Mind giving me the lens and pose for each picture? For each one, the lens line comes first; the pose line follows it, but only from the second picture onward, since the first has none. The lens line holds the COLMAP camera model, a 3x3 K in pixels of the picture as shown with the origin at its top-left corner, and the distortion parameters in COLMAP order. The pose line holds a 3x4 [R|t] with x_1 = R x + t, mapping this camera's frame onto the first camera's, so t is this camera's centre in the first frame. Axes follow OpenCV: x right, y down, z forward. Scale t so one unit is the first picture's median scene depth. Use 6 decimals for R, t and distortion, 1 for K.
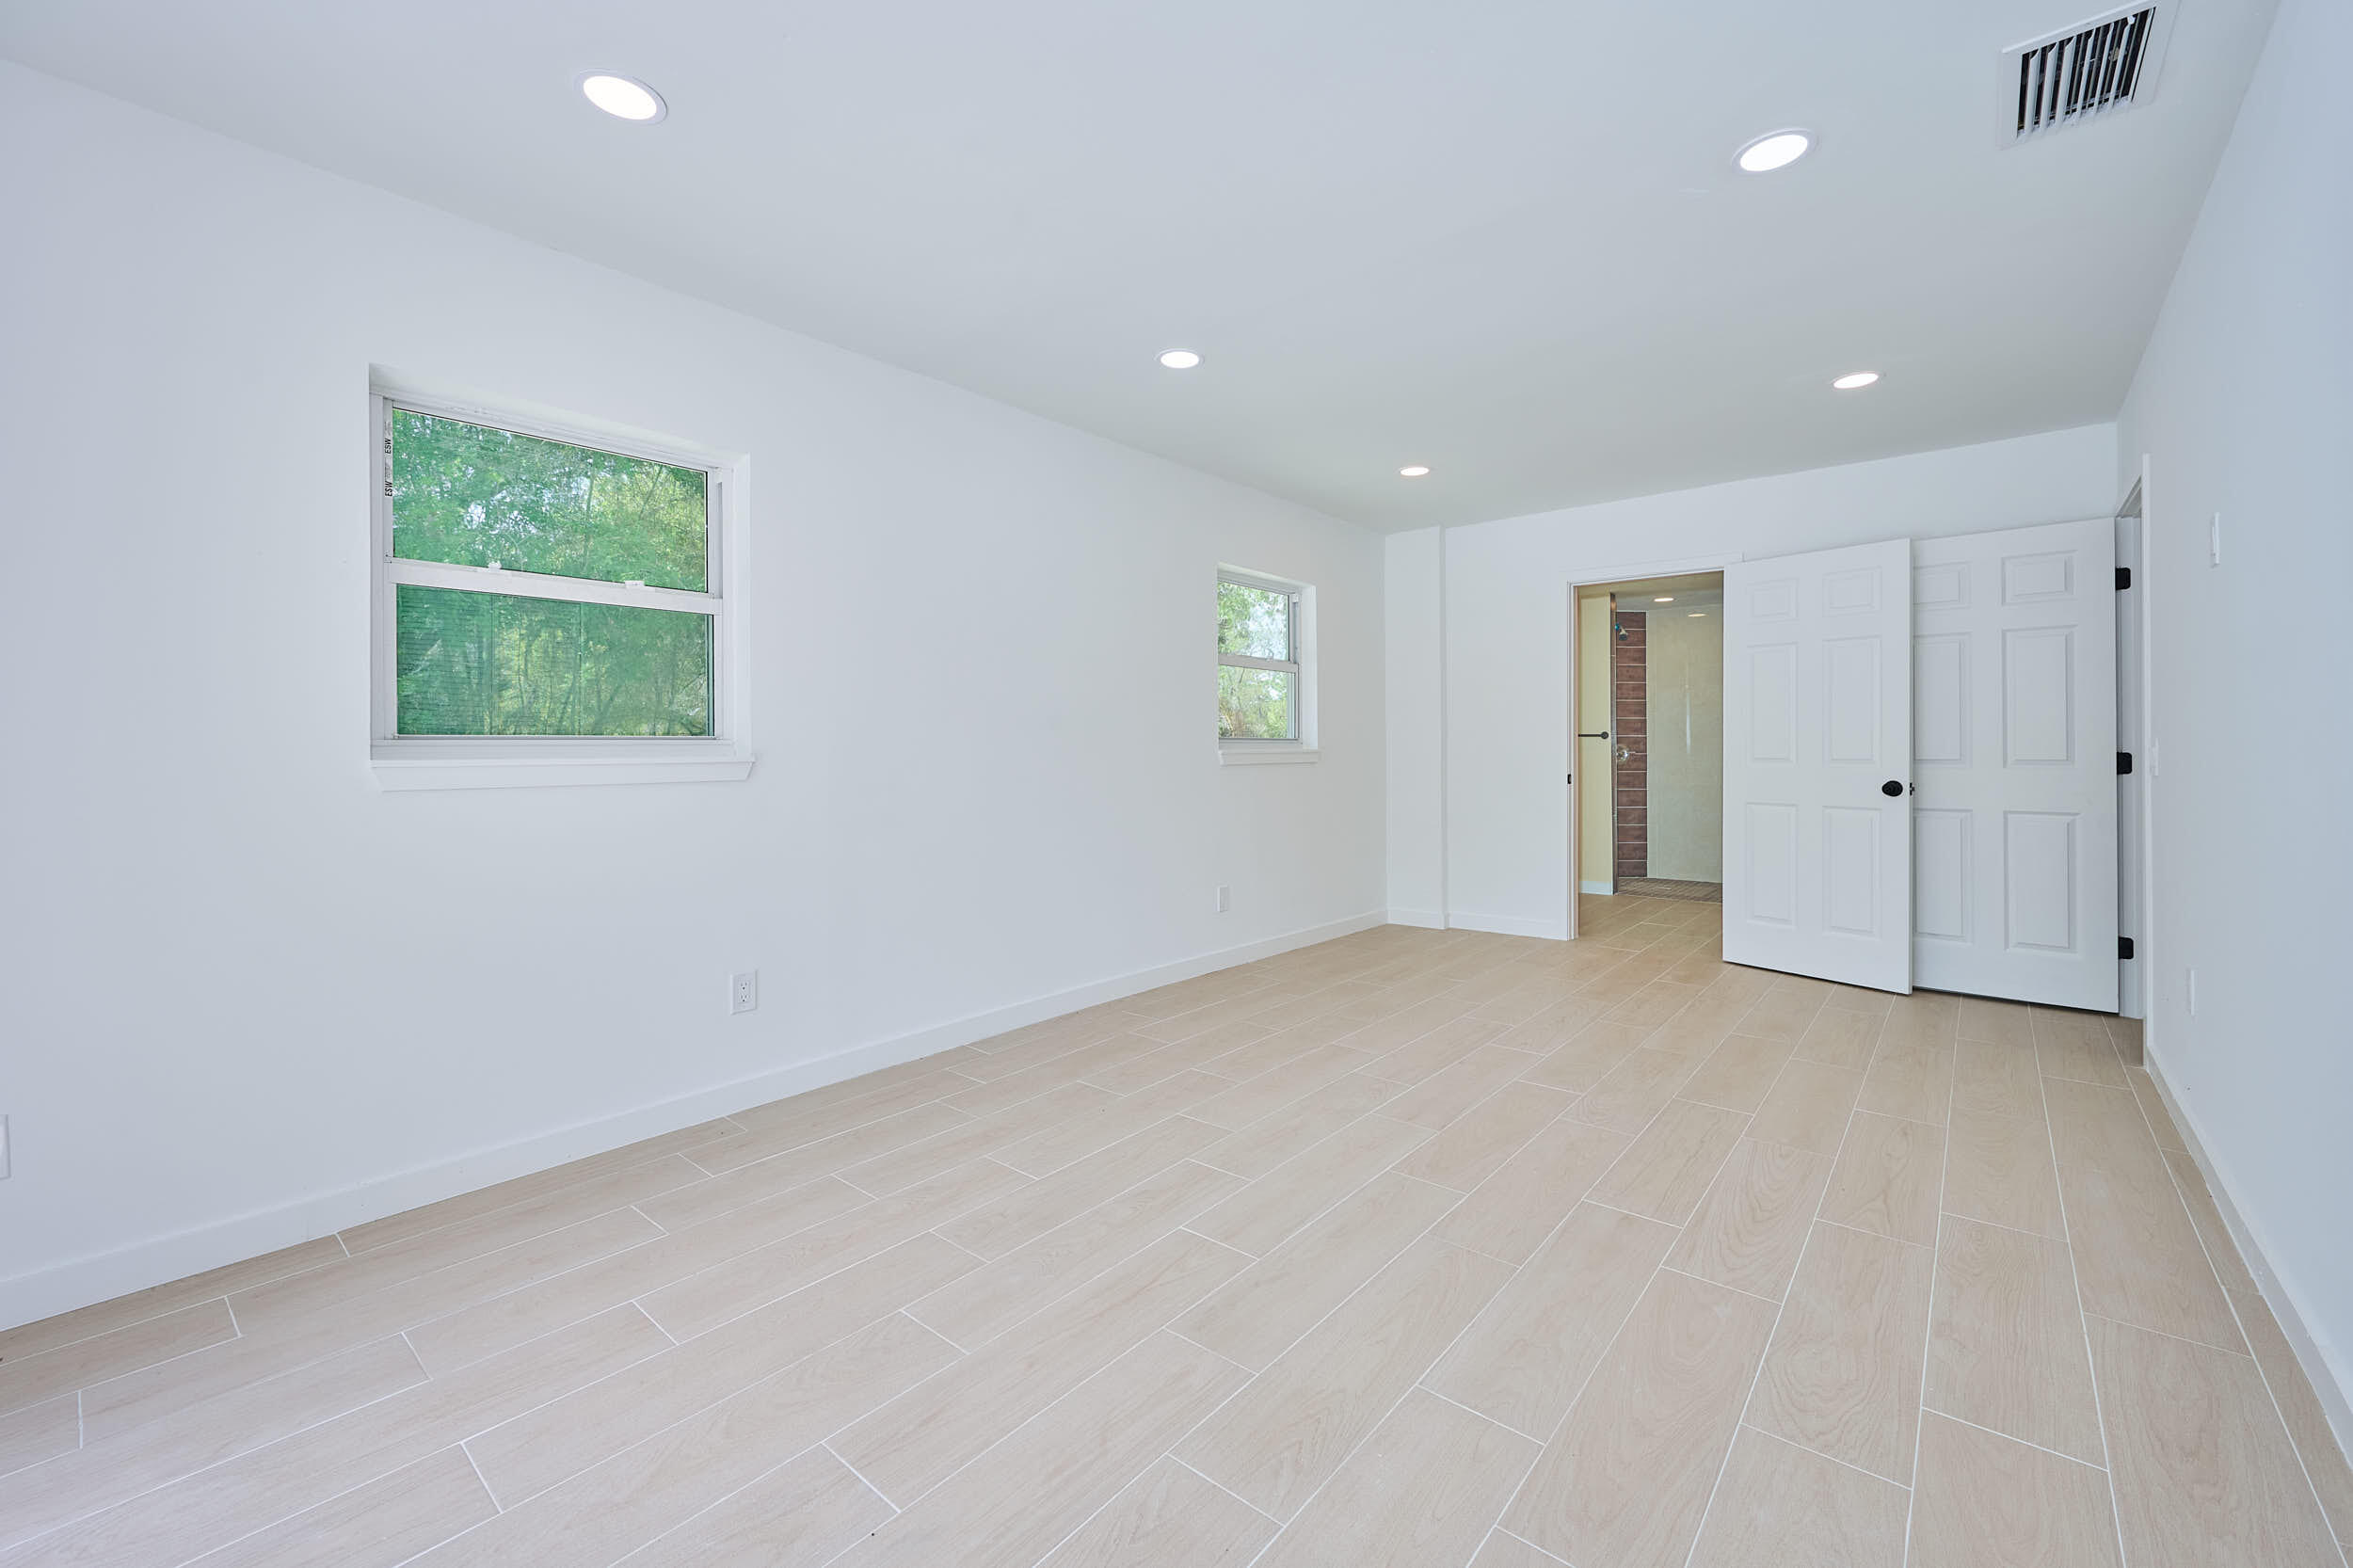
lens RADIAL K [[950.9, 0, 1181.6], [0, 950.9, 756.7], [0, 0, 1]] dist [0.001763, 0.000250]
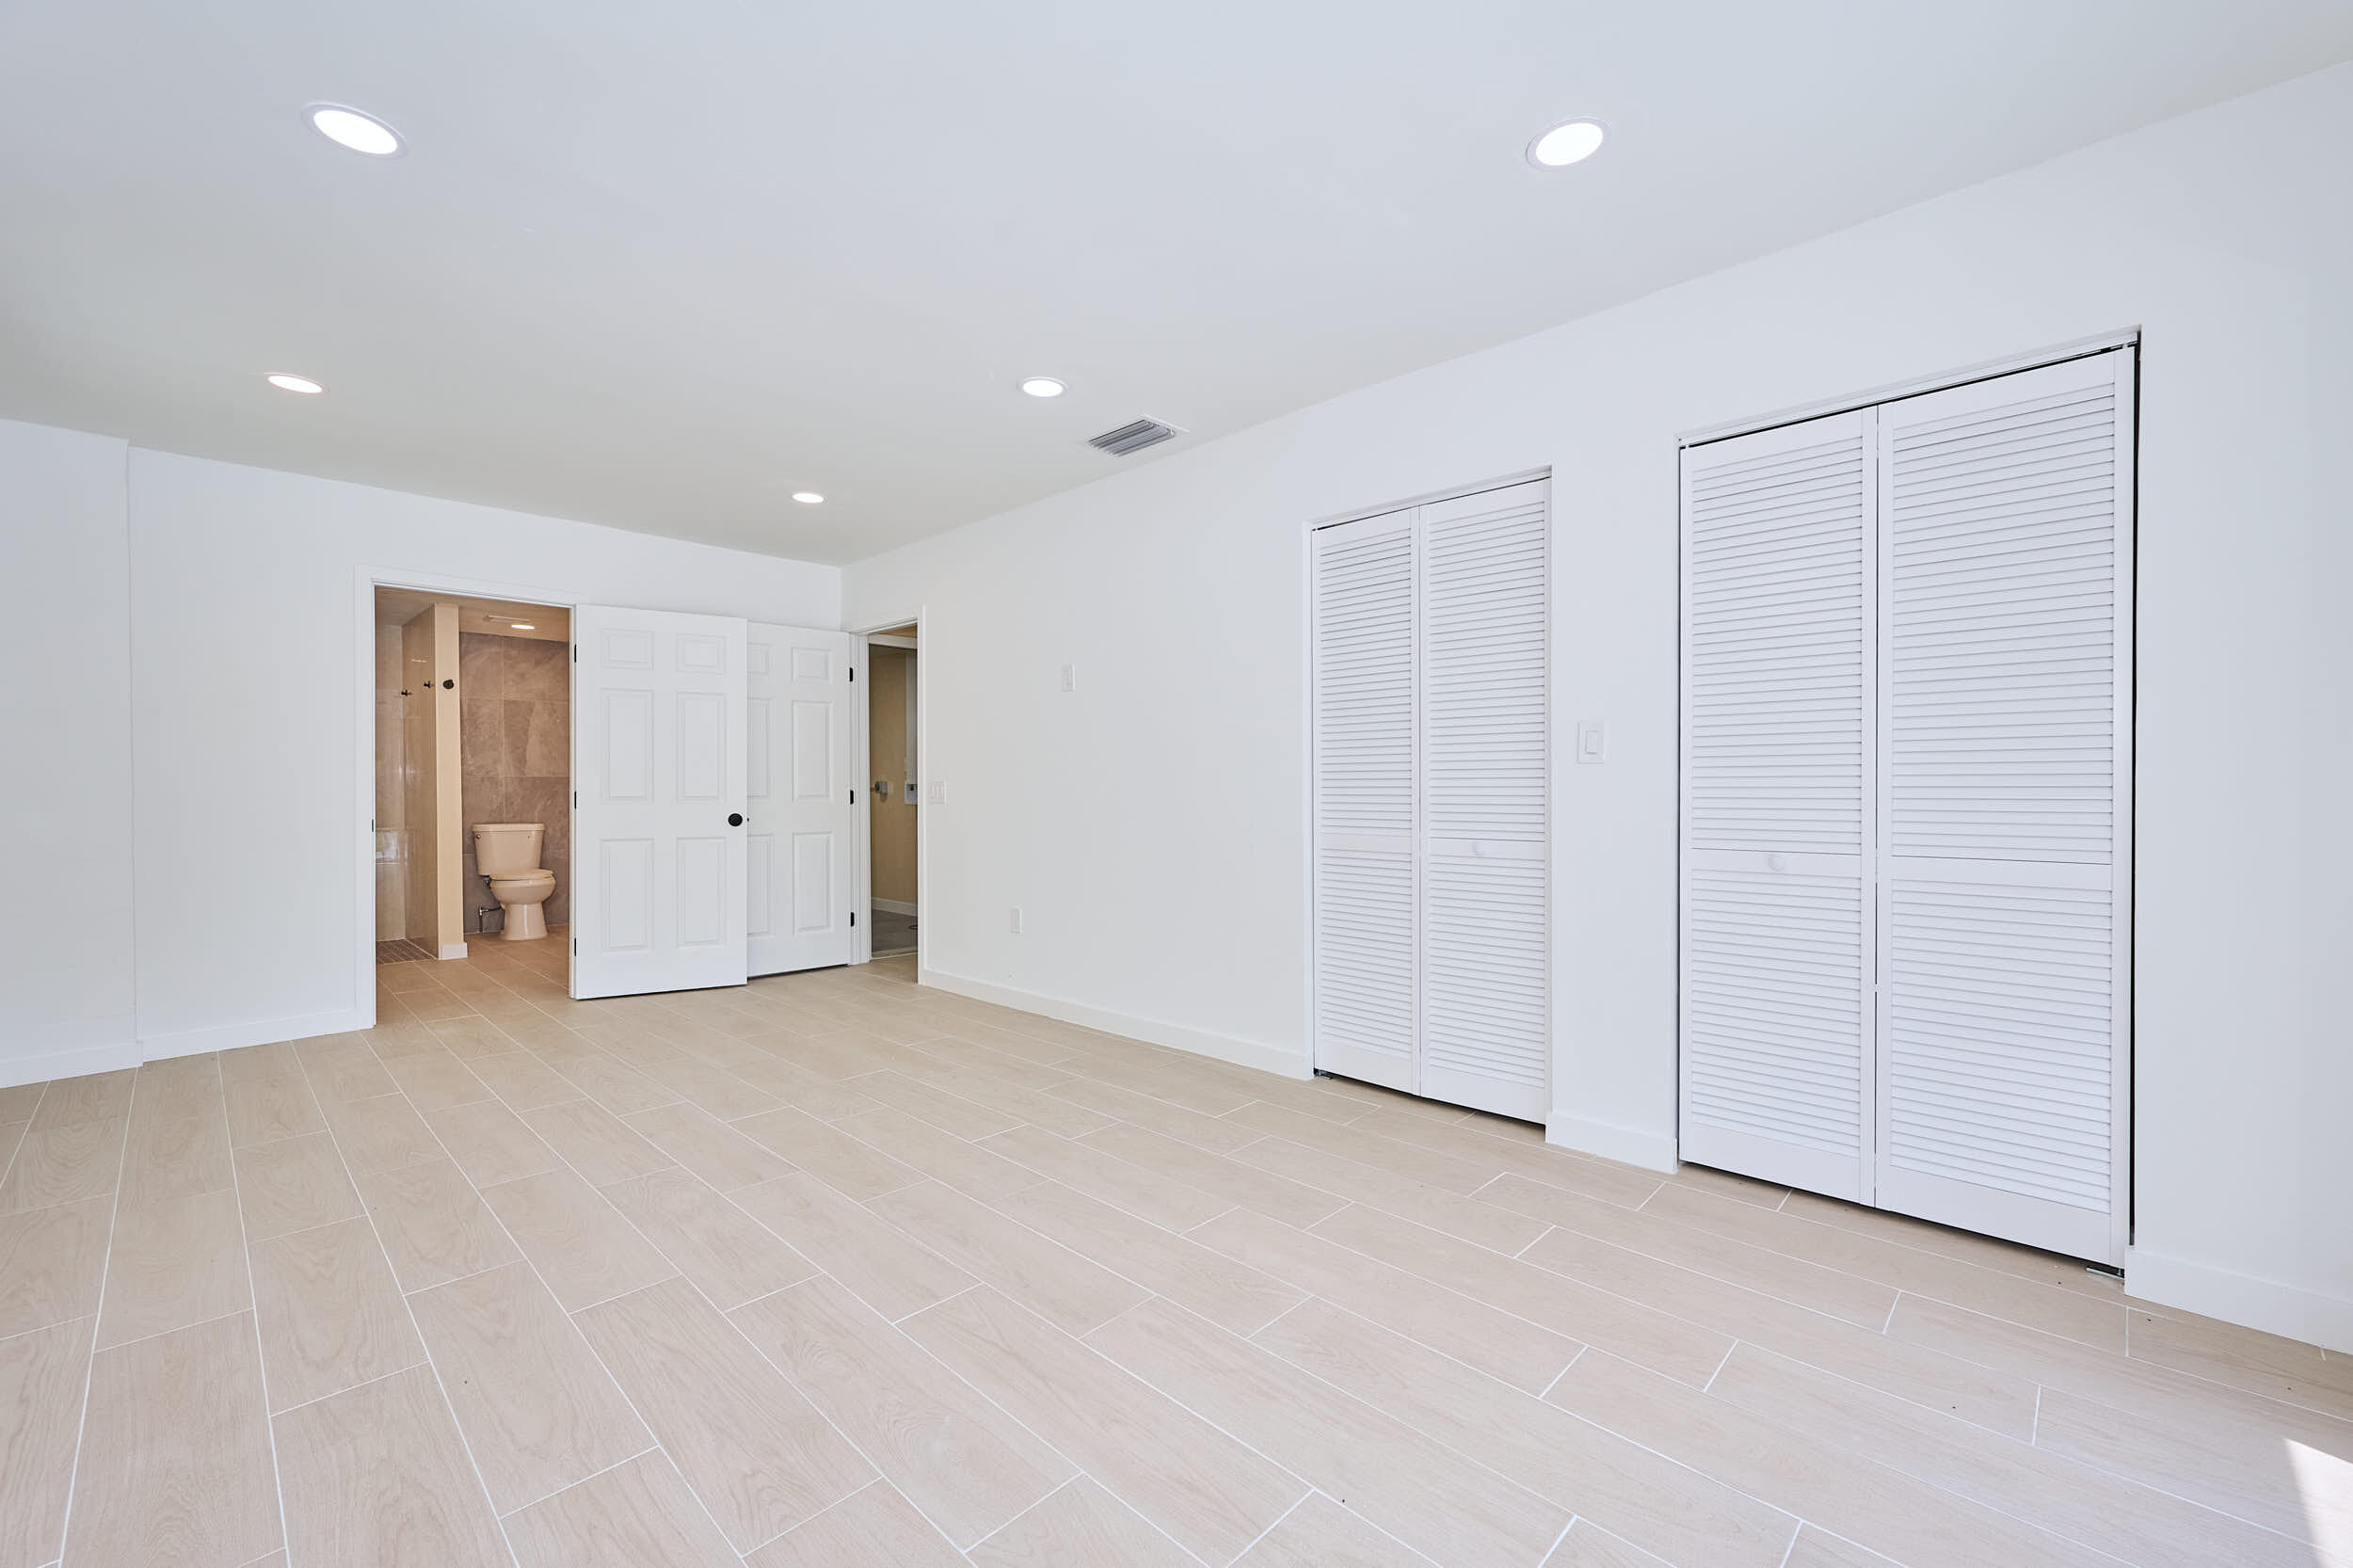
lens RADIAL K [[959.6, 0, 1164.0], [0, 959.6, 791.8], [0, 0, 1]] dist [0.012124, 0.000118]
pose [[0.077051, 0.003187, 0.997022, -0.374985], [0.010081, 0.999941, -0.003976, 0.006663], [-0.996976, 0.010357, 0.077014, 0.295070]]
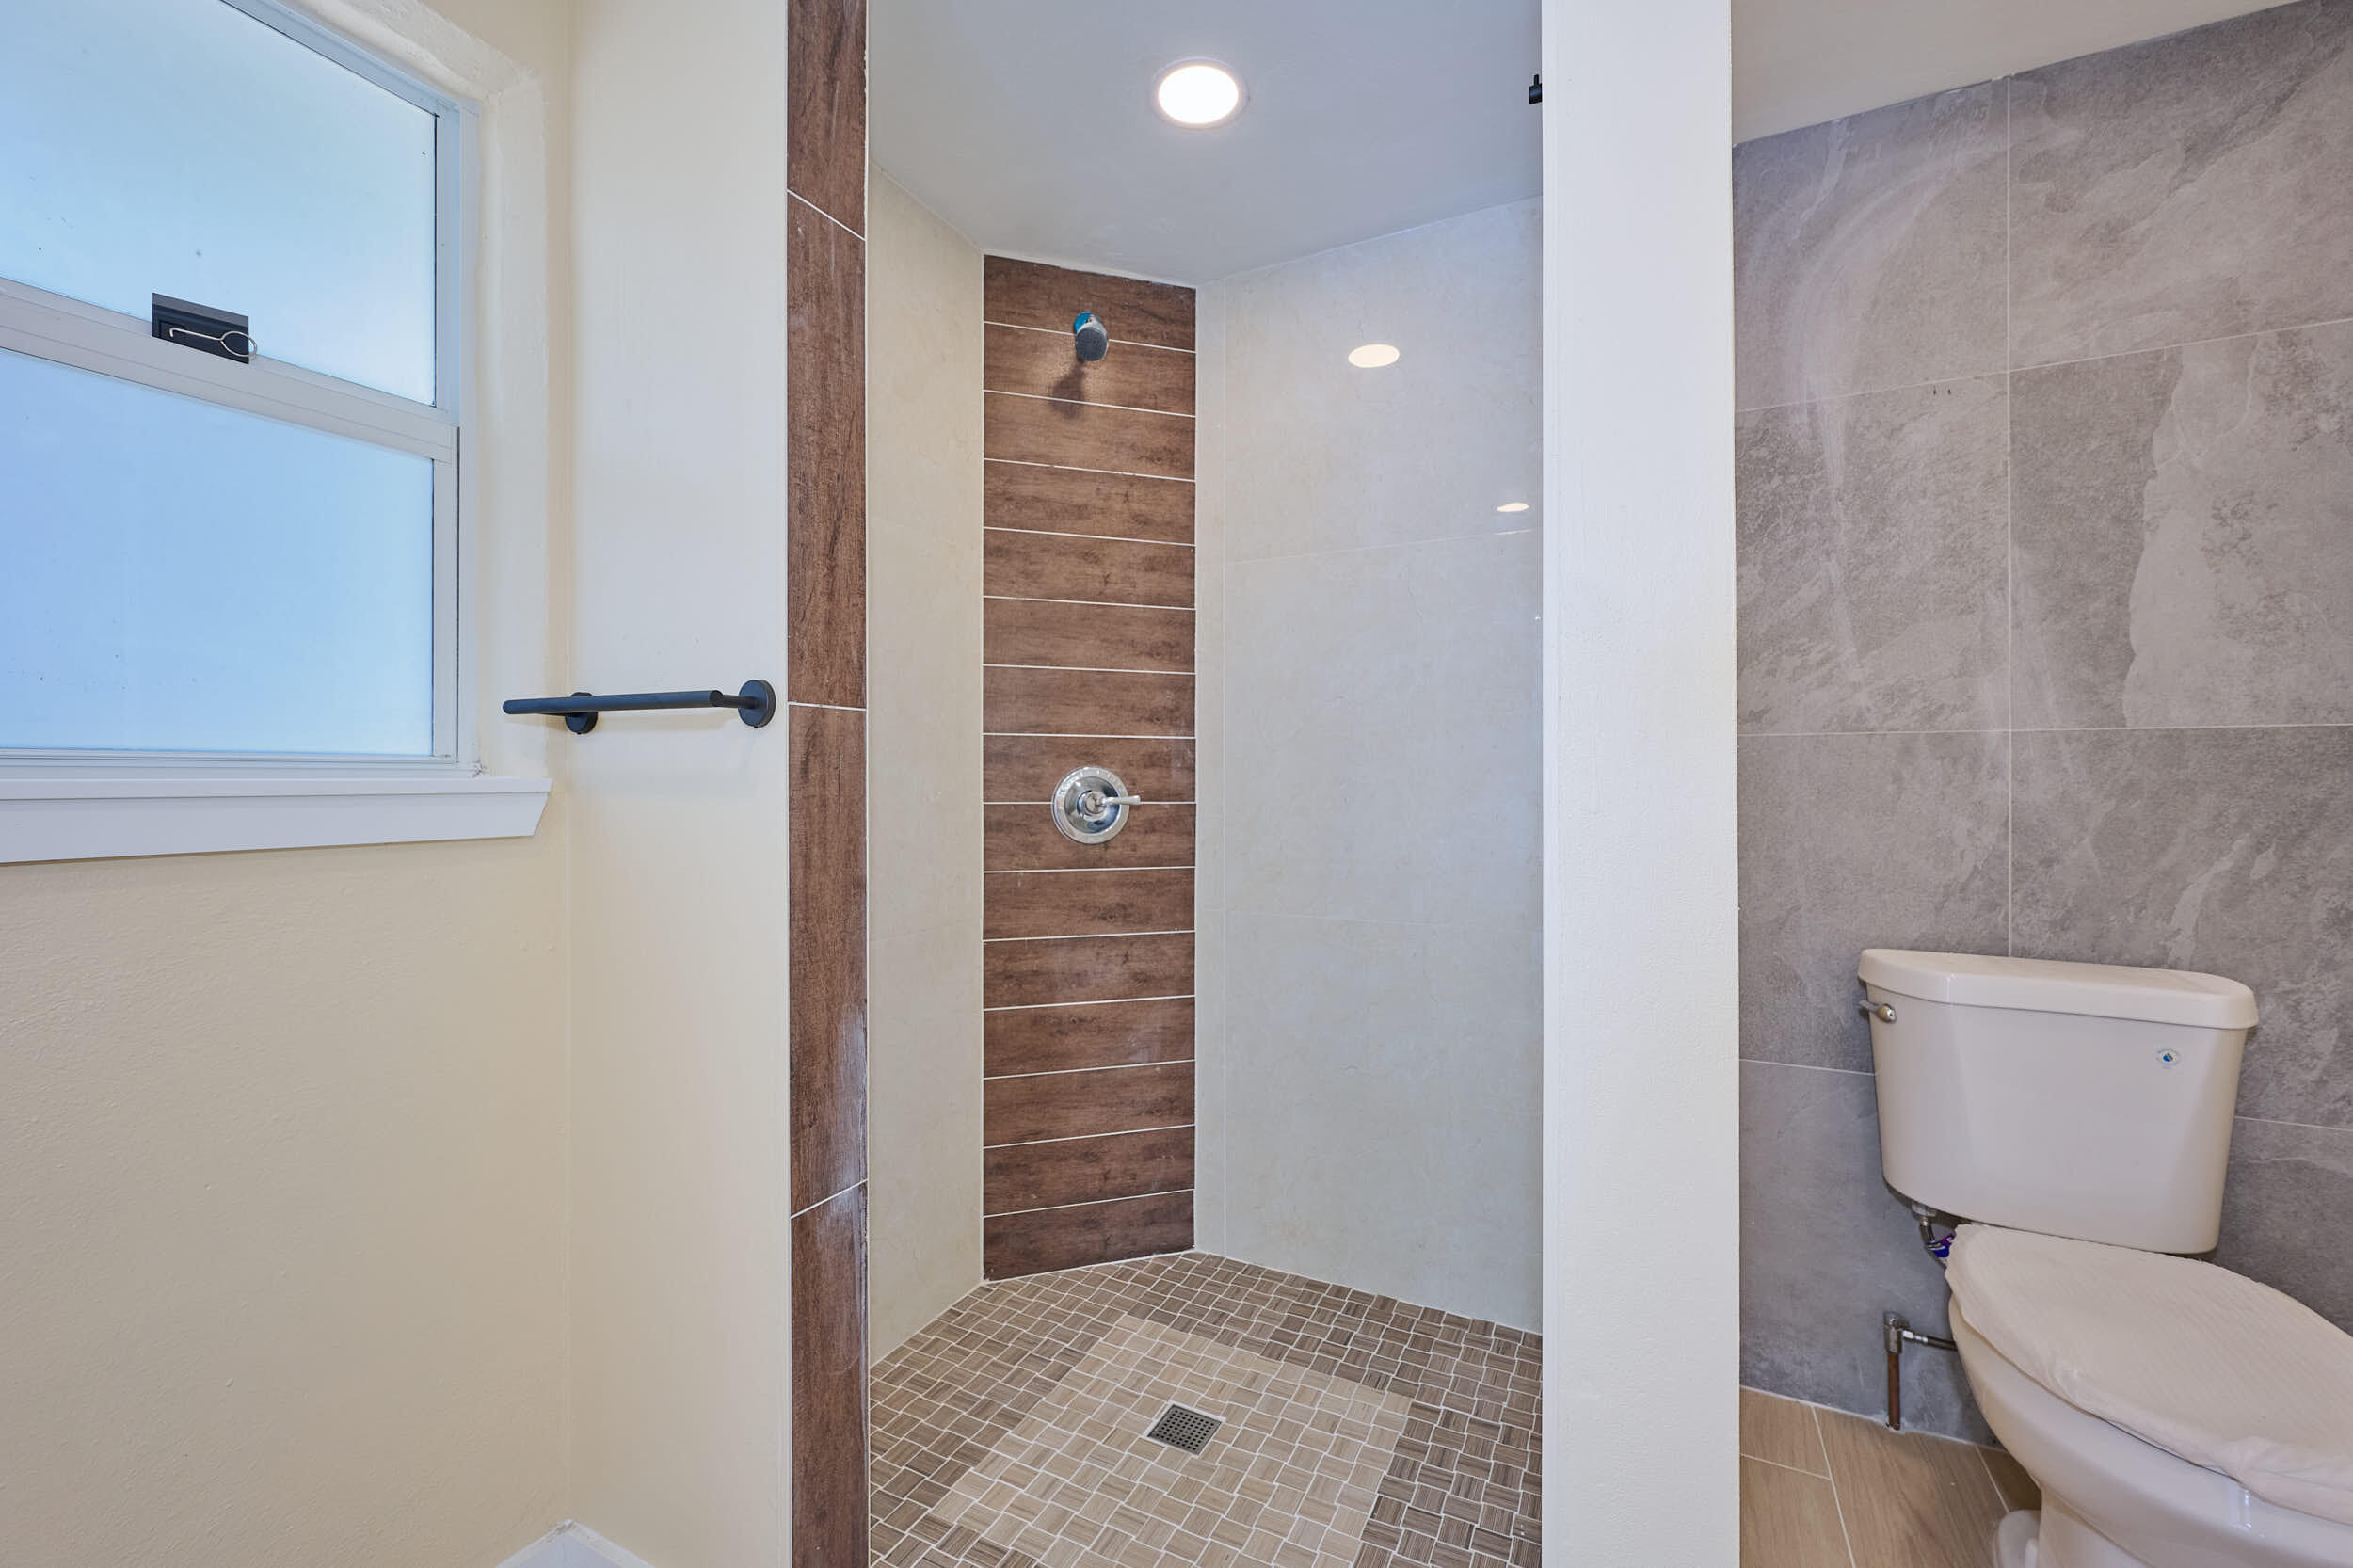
lens RADIAL K [[951.5, 0, 1177.2], [0, 951.5, 774.2], [0, 0, 1]] dist [0.000789, 0.000311]
pose [[0.974850, 0.005159, 0.222801, 0.670165], [-0.004437, 0.999983, -0.003738, -0.016136], [-0.222817, 0.002655, 0.974857, 1.160672]]
